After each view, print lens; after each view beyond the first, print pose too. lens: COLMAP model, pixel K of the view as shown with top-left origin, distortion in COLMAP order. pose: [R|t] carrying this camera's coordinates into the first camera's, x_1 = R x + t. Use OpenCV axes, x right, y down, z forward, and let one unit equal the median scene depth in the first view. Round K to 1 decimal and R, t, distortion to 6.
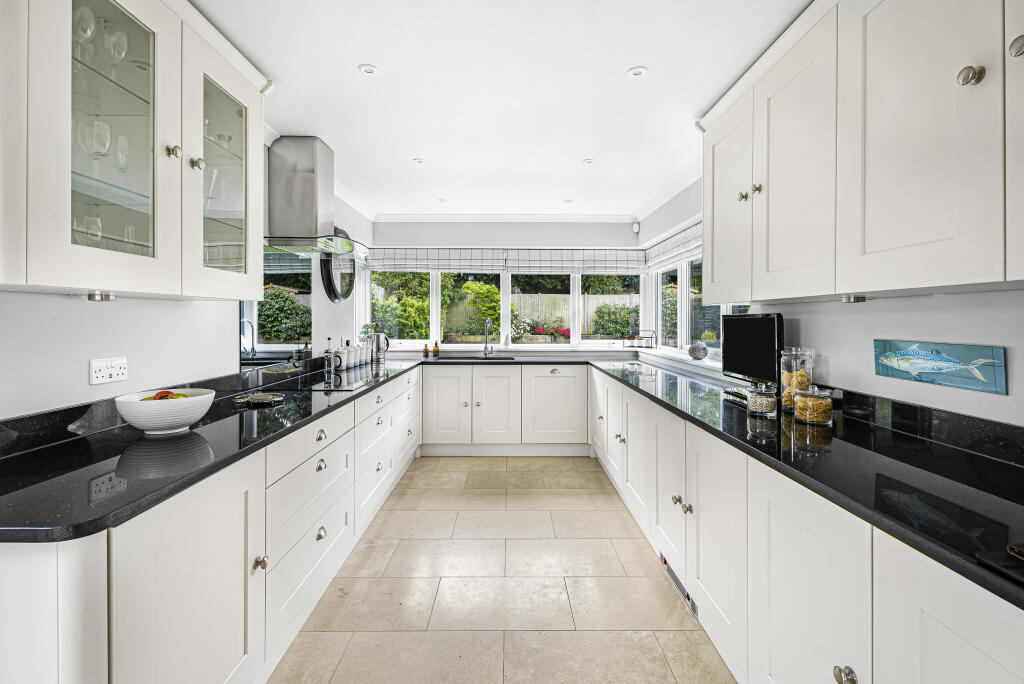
lens RADIAL K [[476.6, 0, 511.1], [0, 476.6, 319.1], [0, 0, 1]] dist [-0.002339, -0.000220]
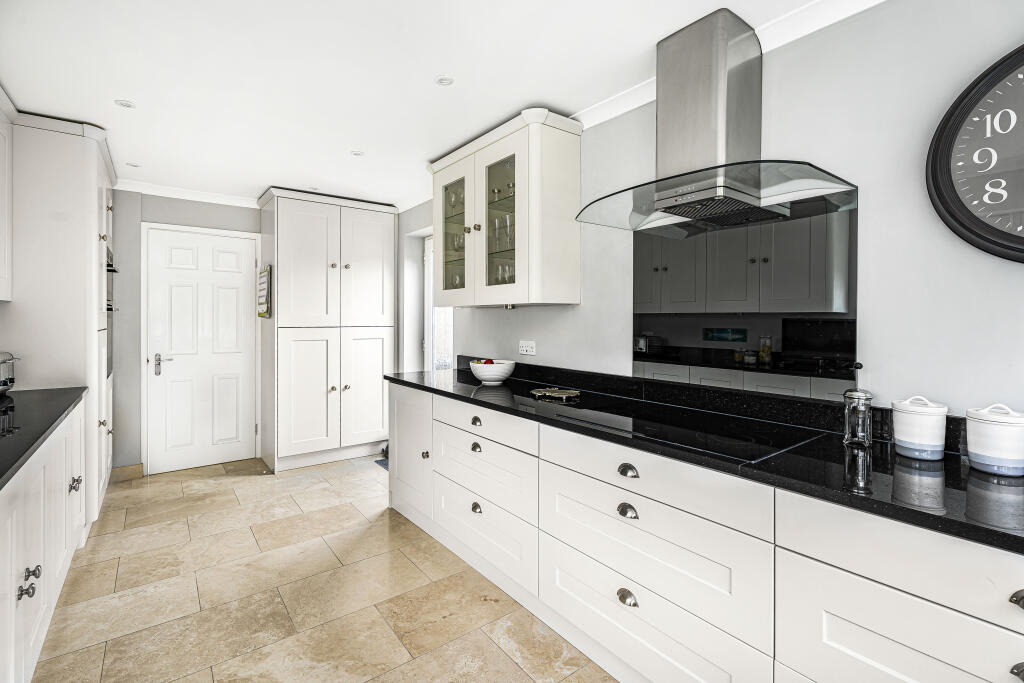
lens RADIAL K [[476.6, 0, 517.0], [0, 476.6, 321.2], [0, 0, 1]] dist [-0.002339, -0.000220]
pose [[-0.801104, -0.000789, -0.598525, 0.237794], [-0.003800, 0.999986, 0.003768, 0.002823], [0.598514, 0.005293, -0.801095, 2.322390]]
